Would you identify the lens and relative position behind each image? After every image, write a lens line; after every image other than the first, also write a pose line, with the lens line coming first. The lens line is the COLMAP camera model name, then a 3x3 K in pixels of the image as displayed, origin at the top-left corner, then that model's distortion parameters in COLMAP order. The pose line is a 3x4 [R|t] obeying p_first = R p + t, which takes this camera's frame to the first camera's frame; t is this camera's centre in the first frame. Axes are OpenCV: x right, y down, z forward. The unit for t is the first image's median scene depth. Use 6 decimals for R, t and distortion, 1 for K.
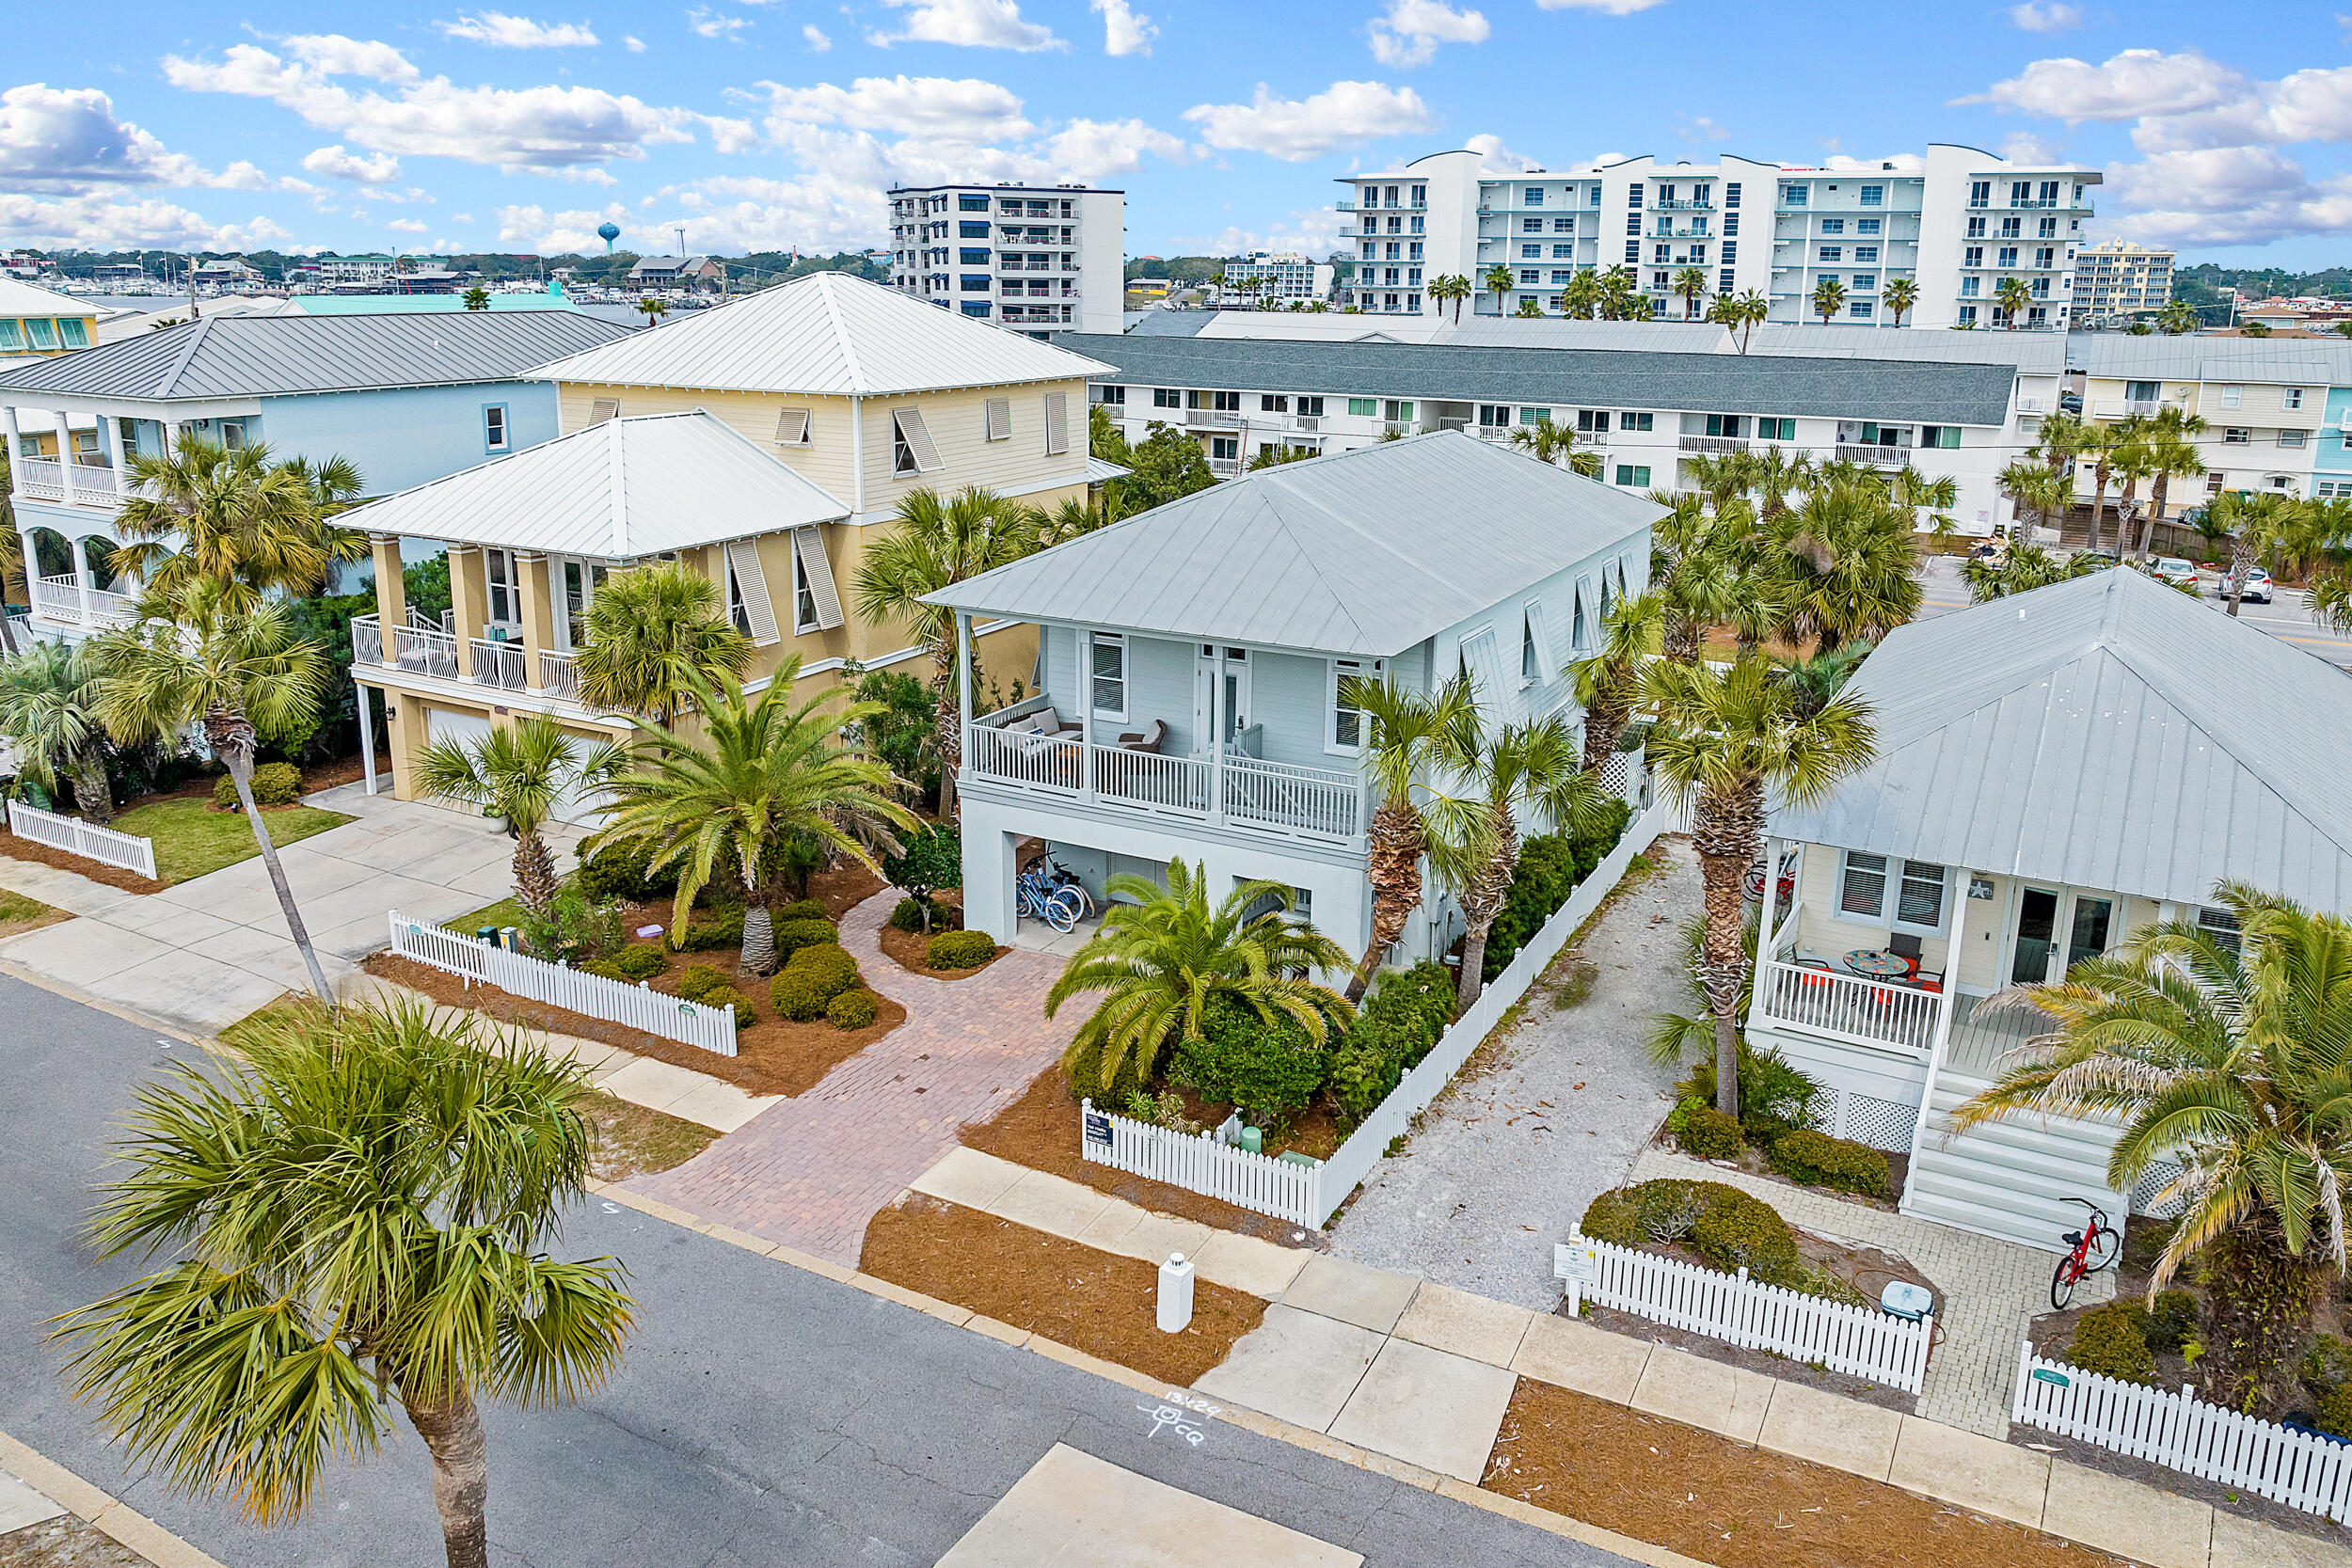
lens RADIAL K [[1716.0, 0, 1183.8], [0, 1716.0, 726.7], [0, 0, 1]] dist [-0.034859, -0.005184]
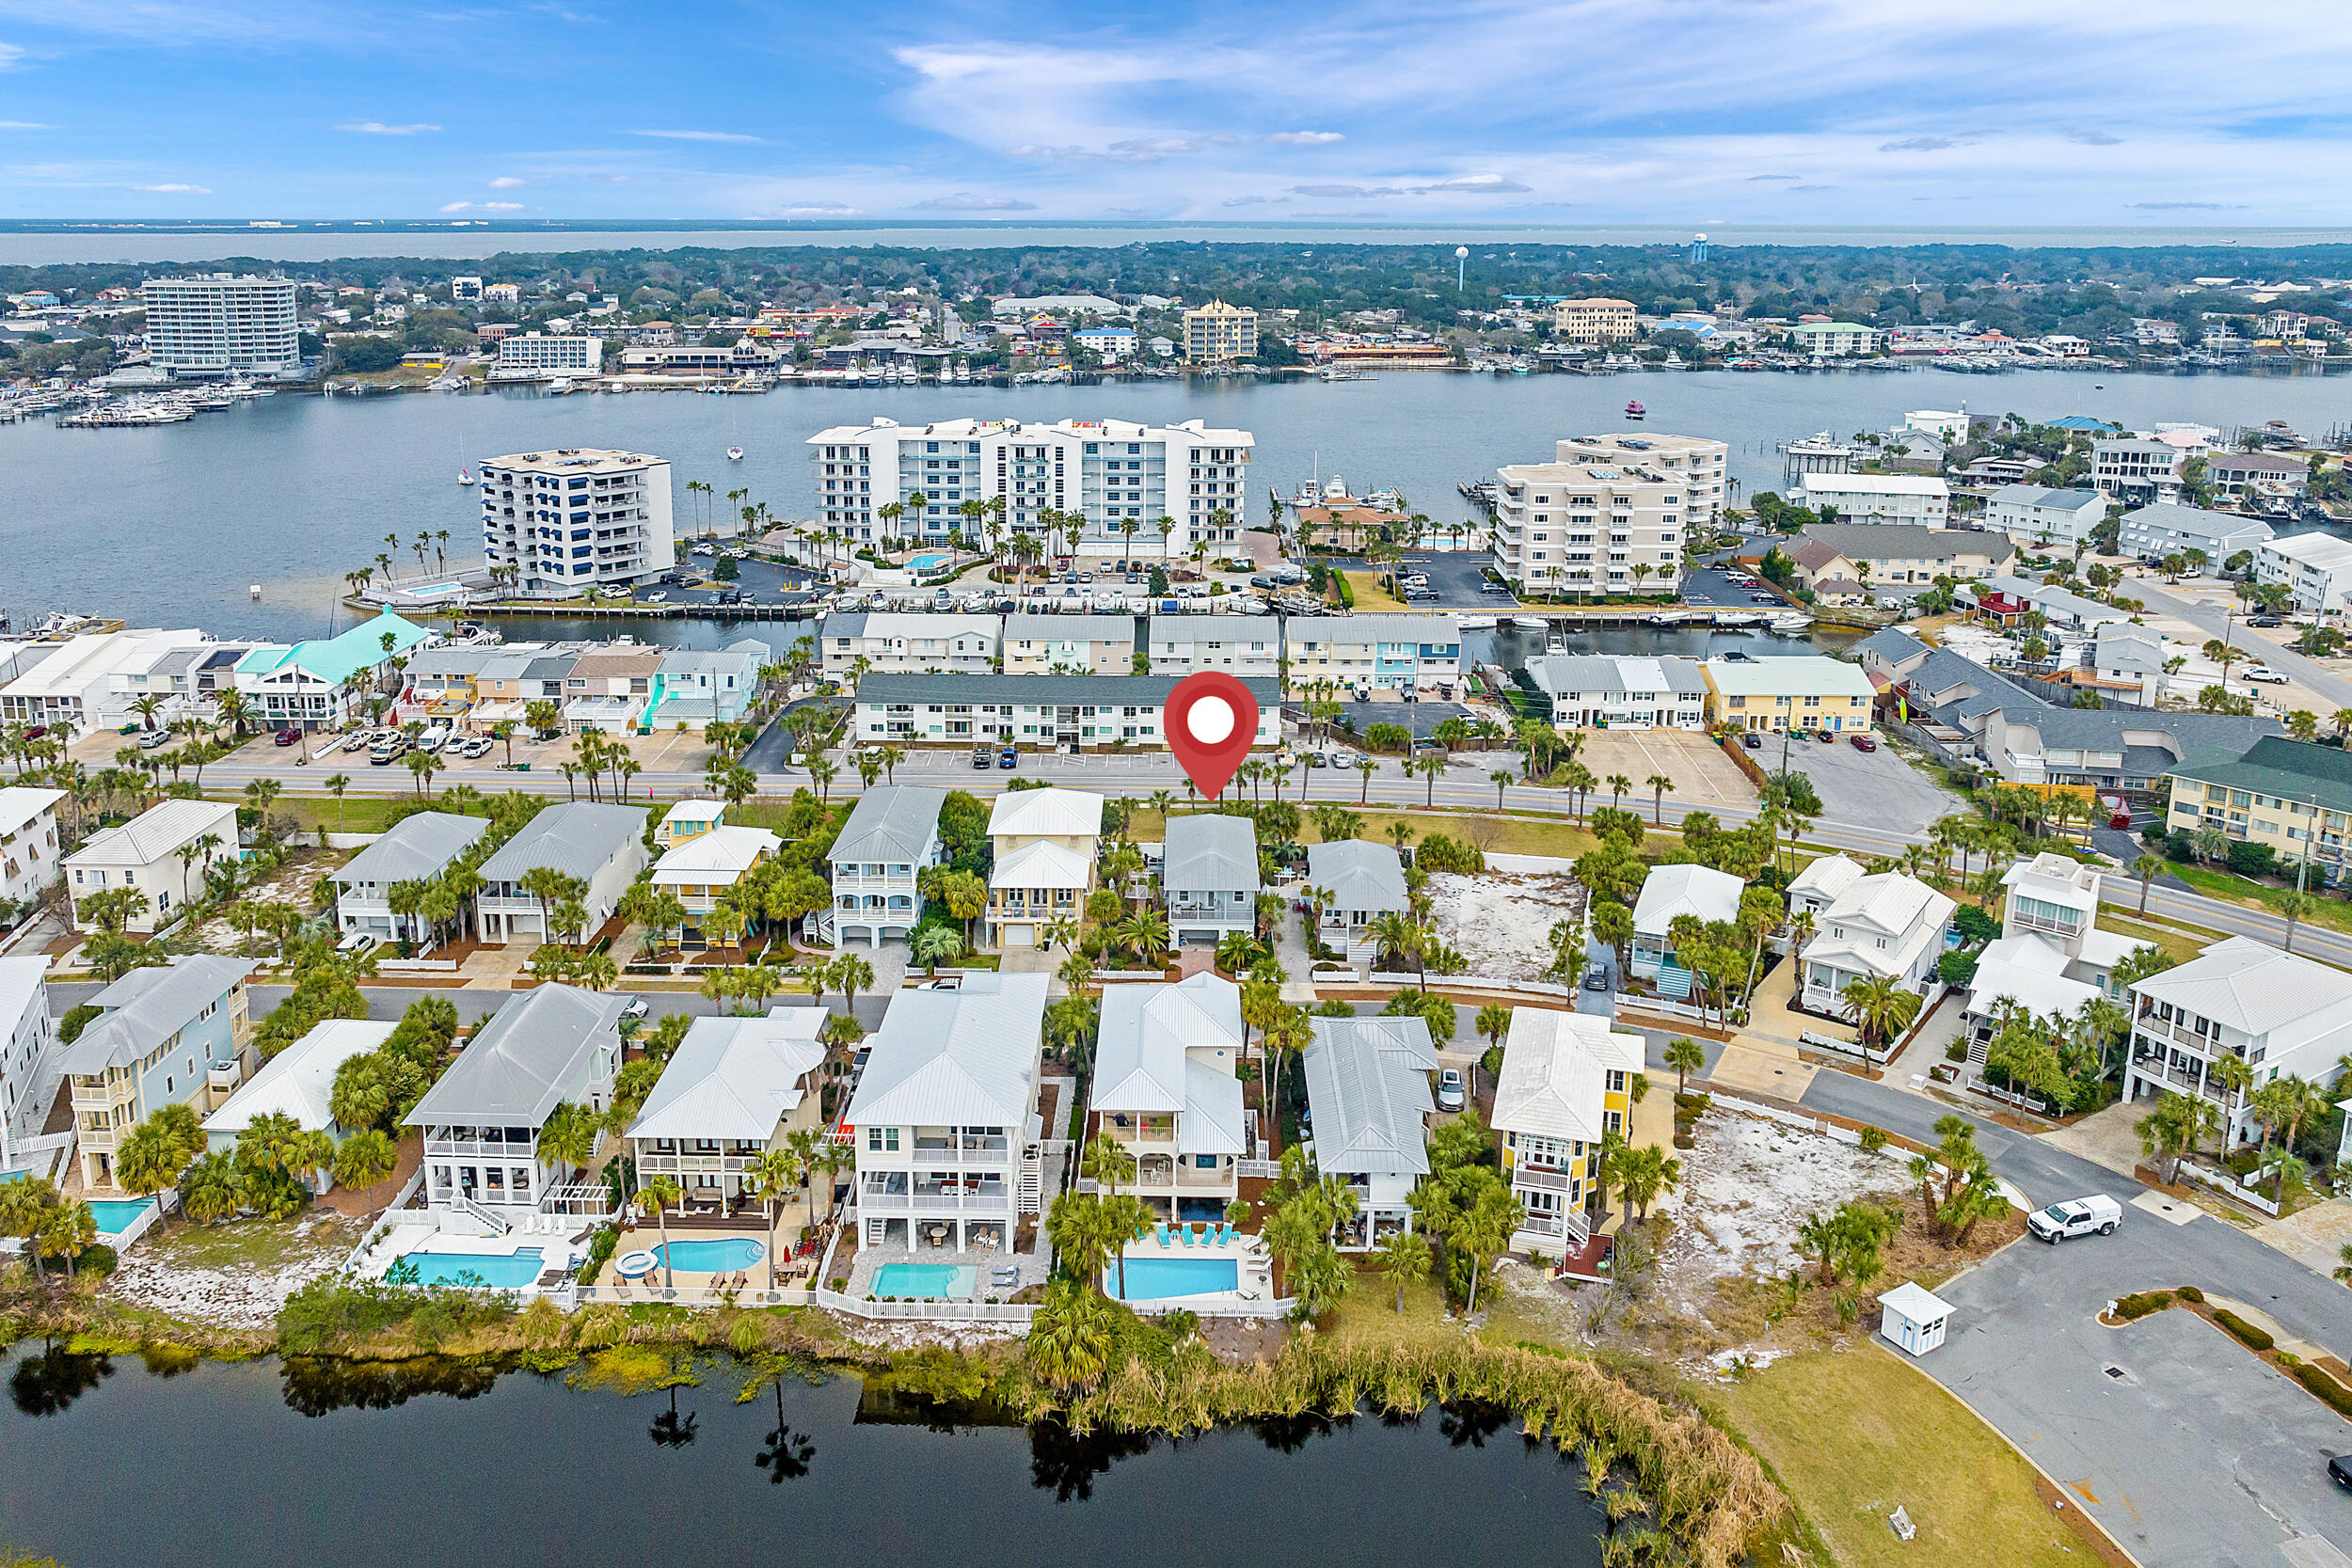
lens RADIAL K [[1668.5, 0, 1176.0], [0, 1668.5, 784.0], [0, 0, 1]] dist [-0.007429, -0.002953]
pose [[0.885157, -0.157206, 0.437931, -0.349794], [0.126245, 0.987032, 0.099149, -0.135991], [-0.447838, -0.032476, 0.893525, -0.541114]]
